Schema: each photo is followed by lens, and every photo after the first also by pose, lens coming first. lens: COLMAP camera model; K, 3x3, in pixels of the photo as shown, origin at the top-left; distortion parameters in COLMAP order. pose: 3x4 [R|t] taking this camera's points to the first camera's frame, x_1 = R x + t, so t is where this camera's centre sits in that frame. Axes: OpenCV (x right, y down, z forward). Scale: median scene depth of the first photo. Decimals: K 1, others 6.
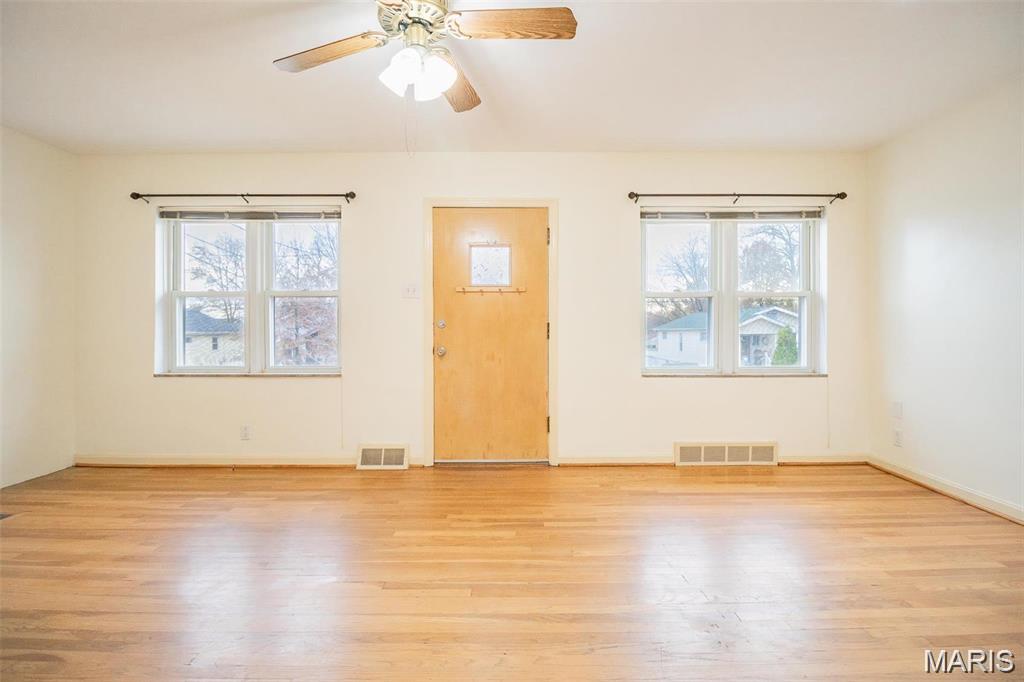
lens RADIAL K [[472.6, 0, 510.3], [0, 472.6, 334.8], [0, 0, 1]] dist [-0.015369, -0.000400]
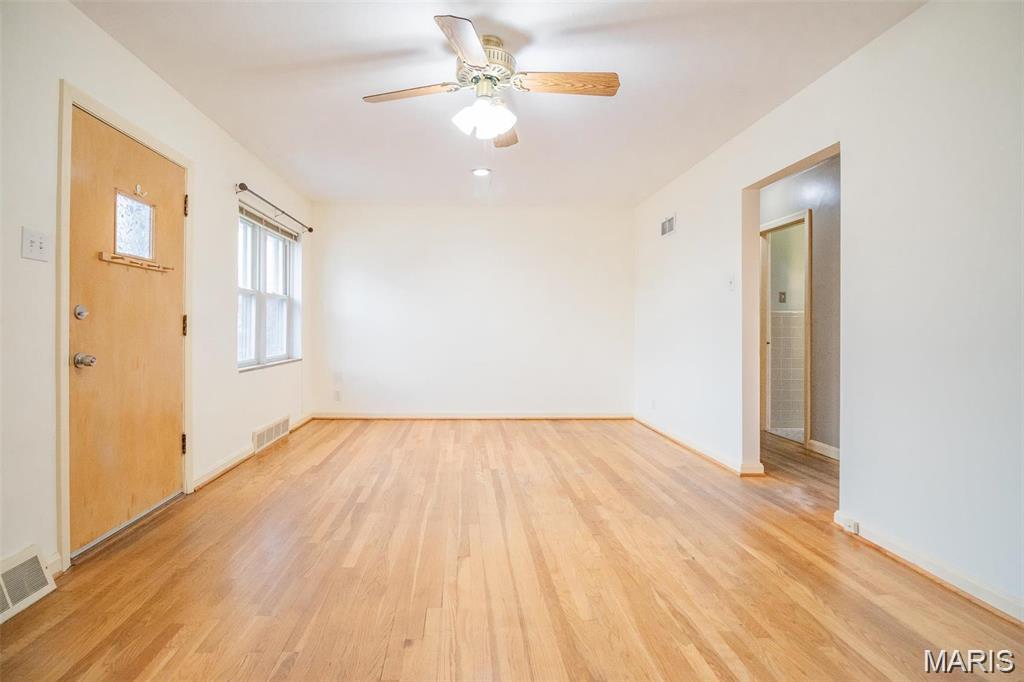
lens RADIAL K [[493.5, 0, 493.8], [0, 493.5, 321.3], [0, 0, 1]] dist [-0.018141, -0.000421]
pose [[-0.063652, 0.013631, 0.997879, -0.773526], [0.000203, 0.999907, -0.013646, -0.003628], [-0.997972, -0.000666, -0.063649, 0.537901]]
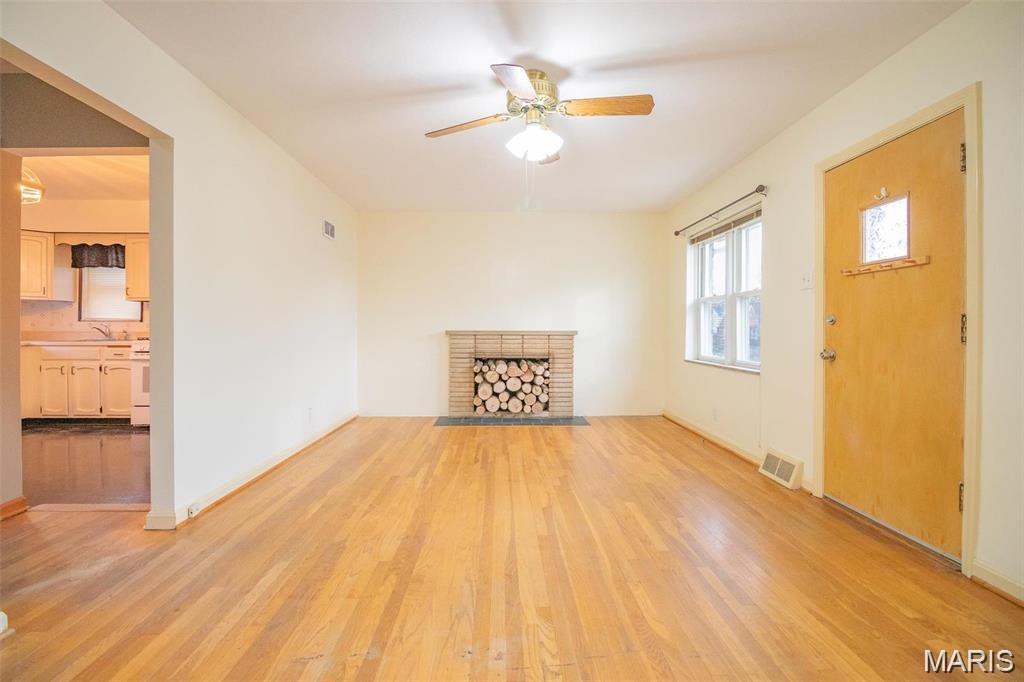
lens RADIAL K [[472.6, 0, 510.3], [0, 472.6, 334.8], [0, 0, 1]] dist [-0.015369, -0.000400]
pose [[0.022787, 0.015463, -0.999621, 0.612887], [-0.005671, 0.999866, 0.015337, -0.007057], [0.999724, 0.005320, 0.022871, 0.457684]]
